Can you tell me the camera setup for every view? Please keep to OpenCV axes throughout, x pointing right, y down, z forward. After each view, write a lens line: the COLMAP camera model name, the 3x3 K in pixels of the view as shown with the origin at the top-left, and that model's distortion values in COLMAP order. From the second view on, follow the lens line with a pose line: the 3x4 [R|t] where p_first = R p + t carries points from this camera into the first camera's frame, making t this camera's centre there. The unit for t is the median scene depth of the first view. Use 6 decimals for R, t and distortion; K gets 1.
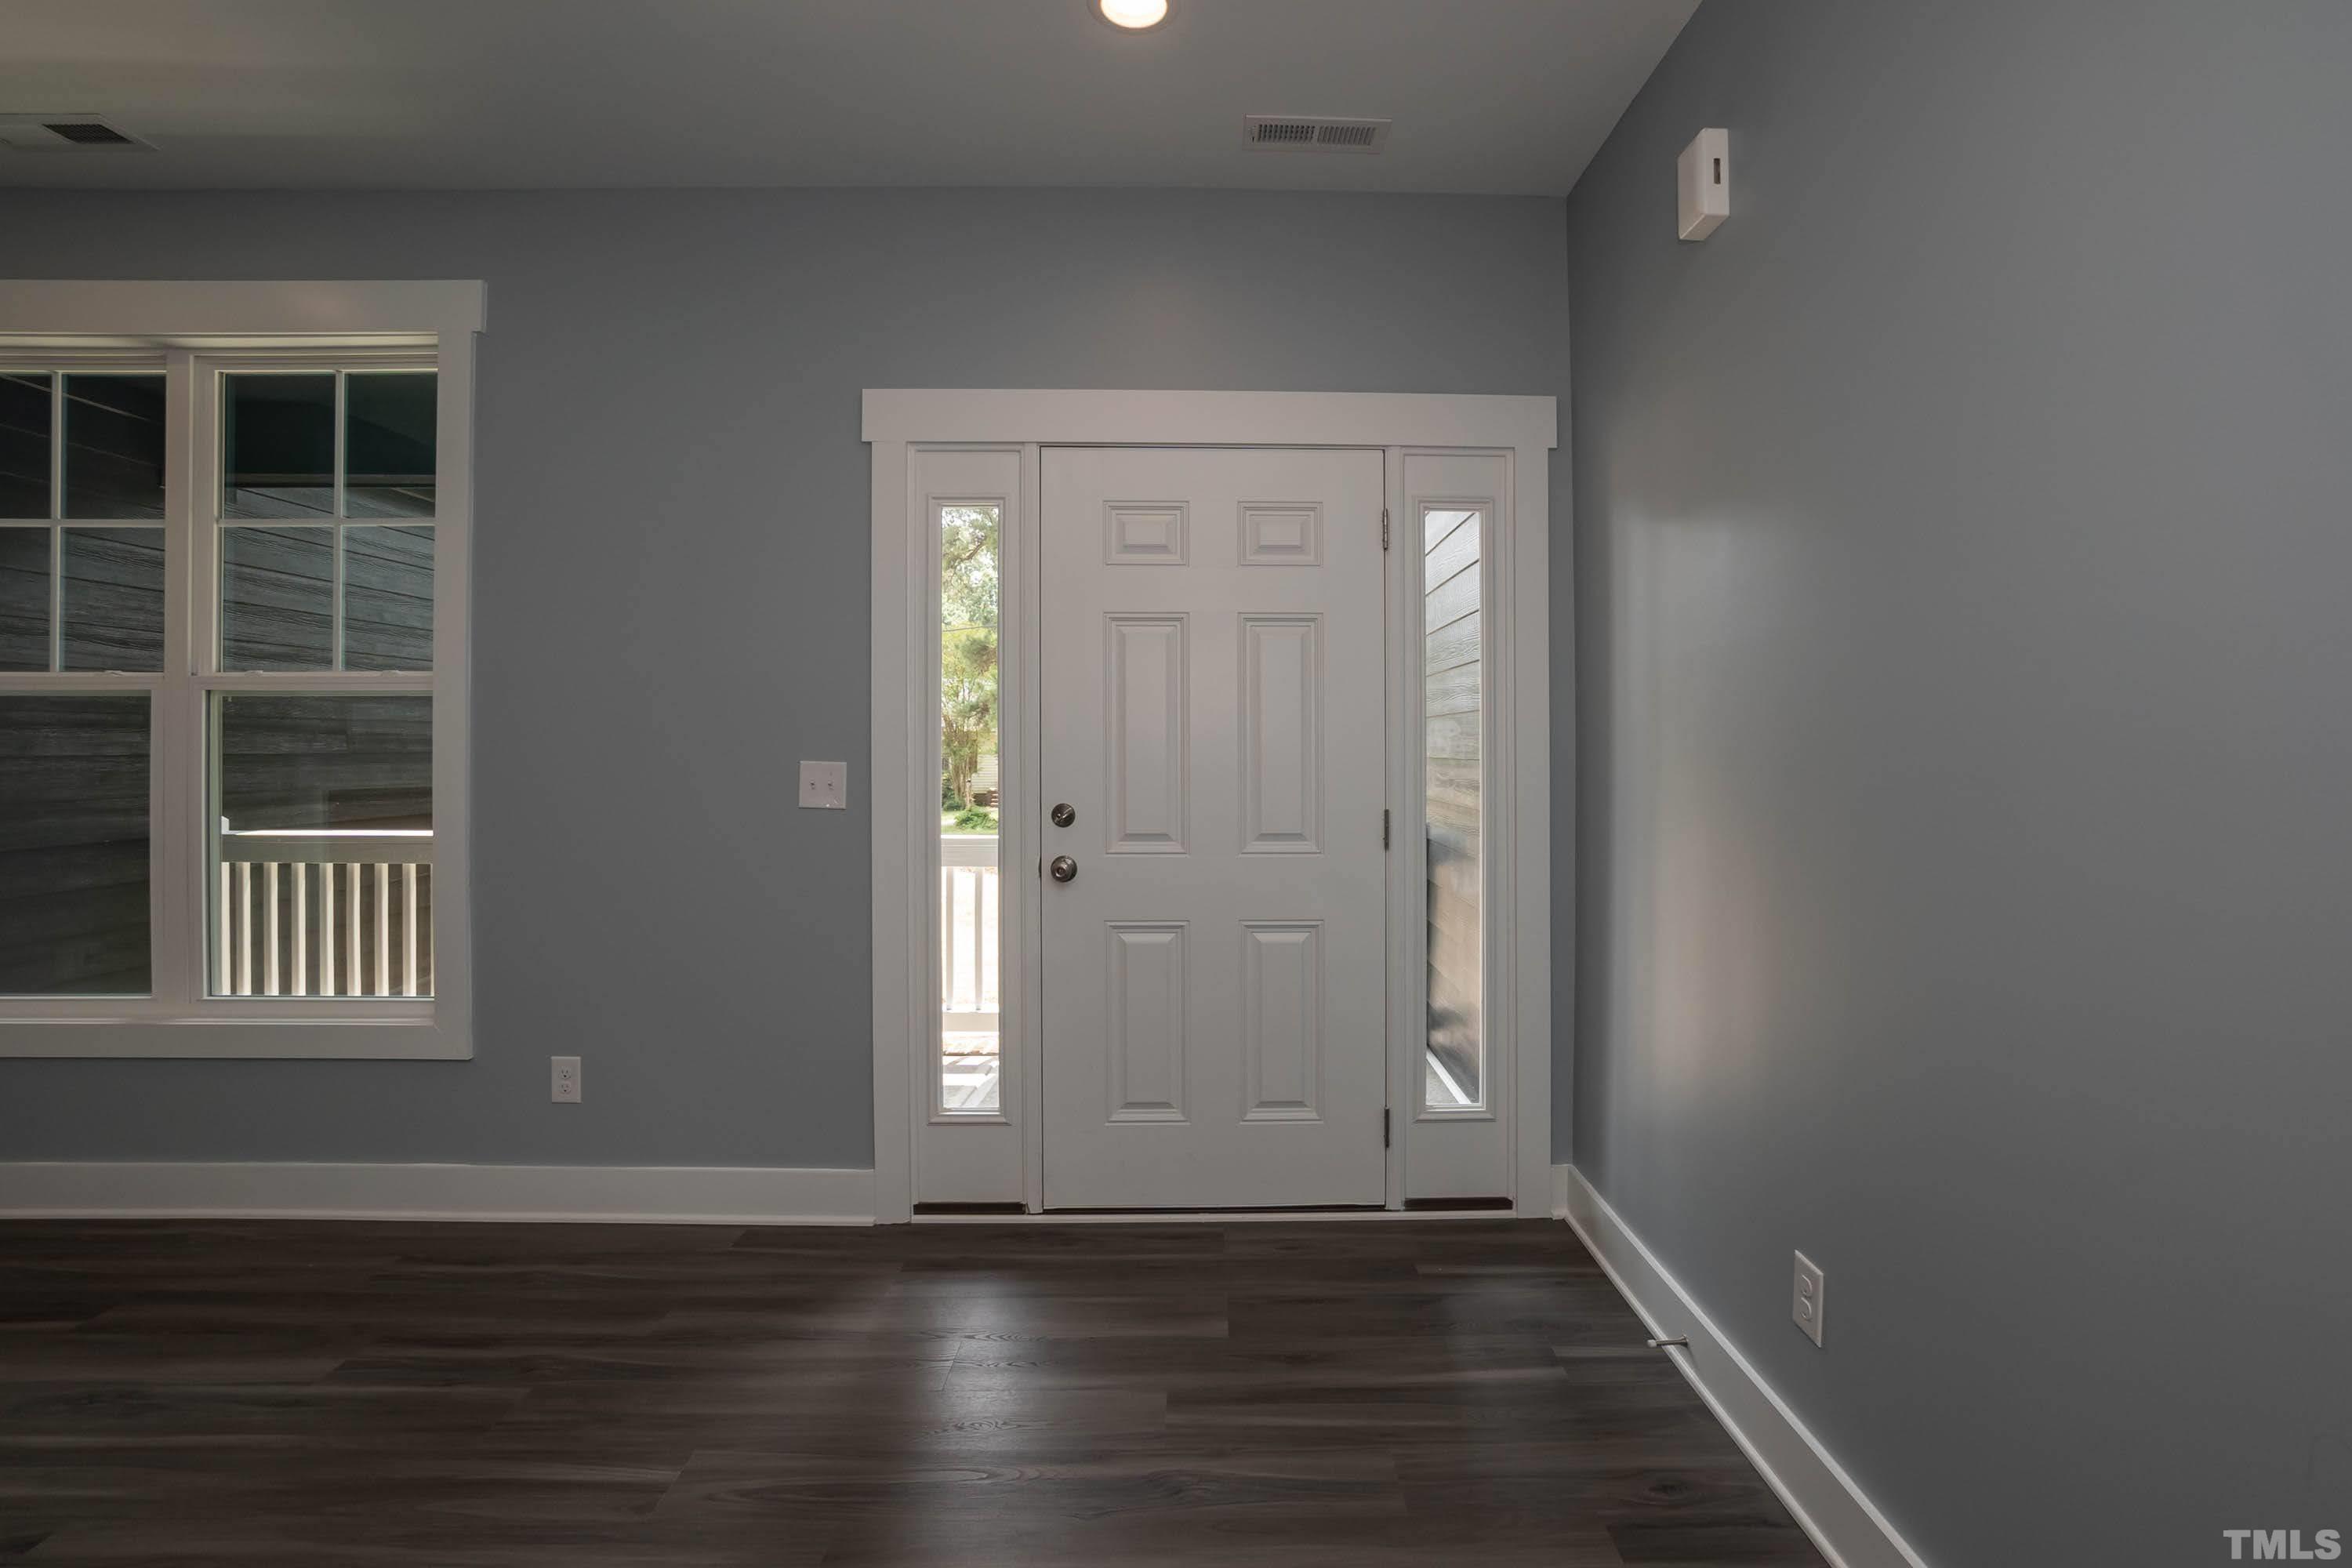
lens RADIAL K [[1053.0, 0, 1213.4], [0, 1053.0, 747.7], [0, 0, 1]] dist [-0.052057, 0.013678]
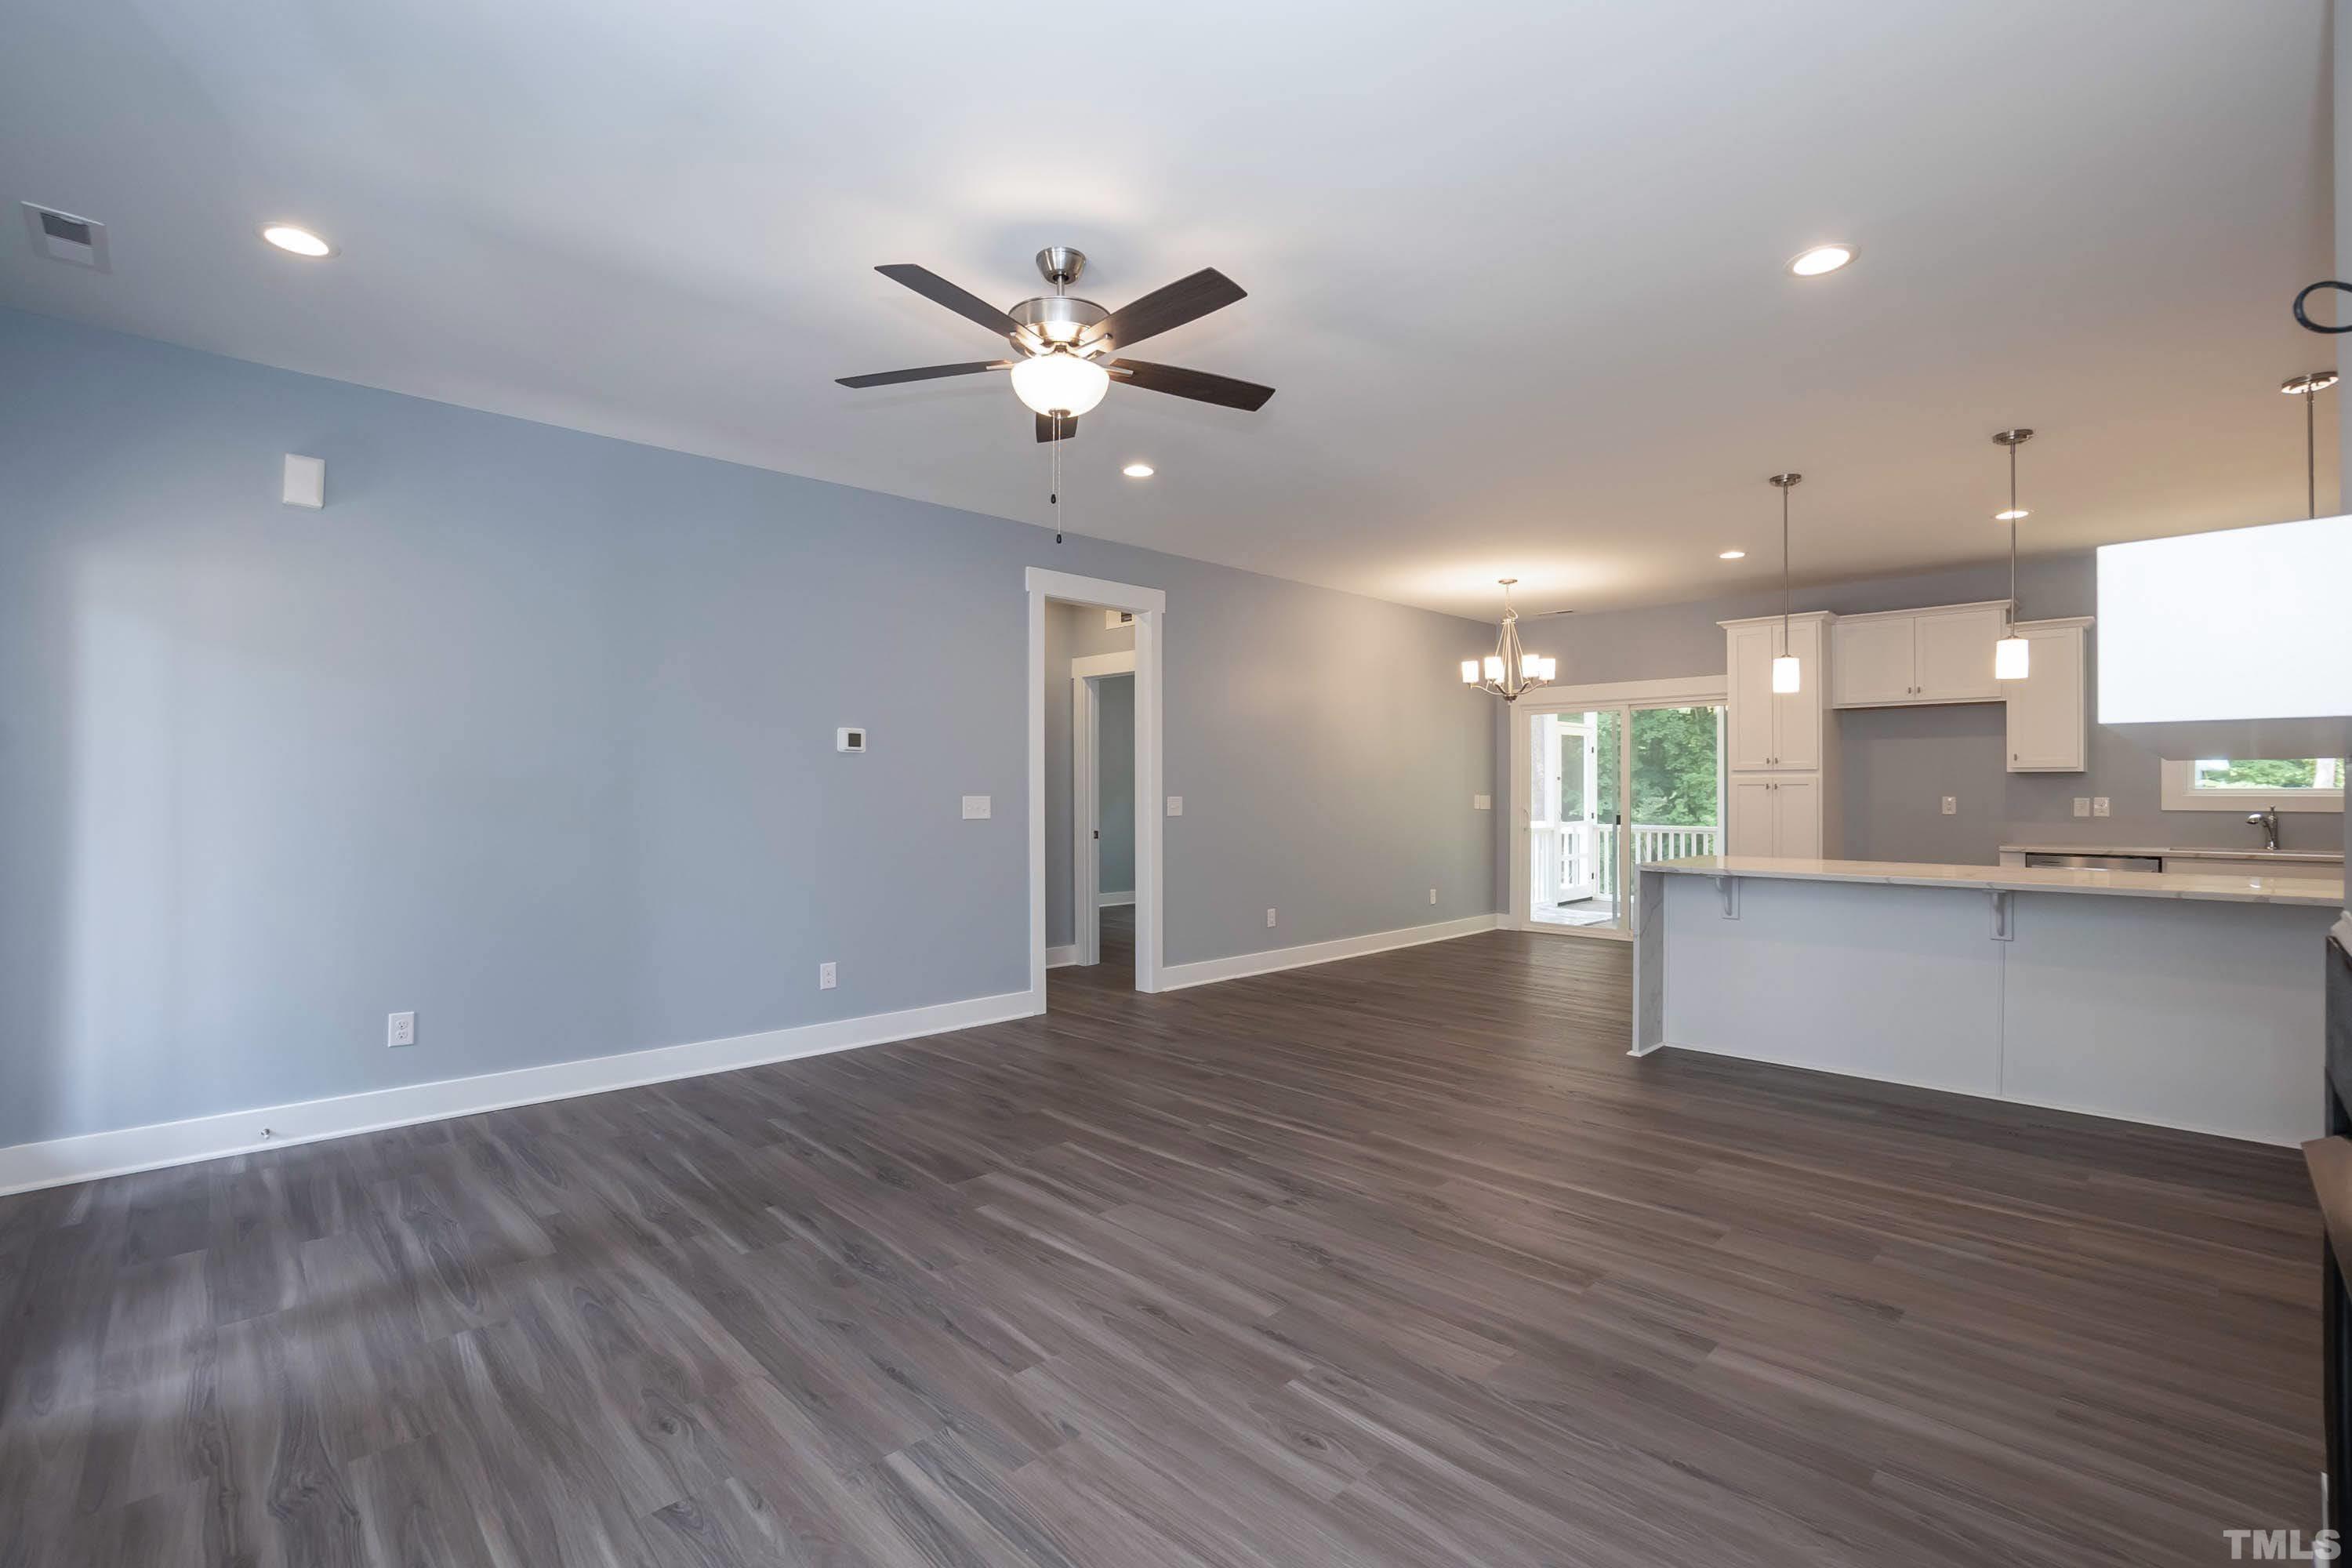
lens RADIAL K [[1053.0, 0, 1171.4], [0, 1053.0, 783.4], [0, 0, 1]] dist [-0.052057, 0.013678]
pose [[-0.684969, 0.000446, 0.728573, -1.374360], [-0.001086, 0.999998, -0.001634, -0.007580], [-0.728572, -0.001910, -0.684967, 0.788545]]
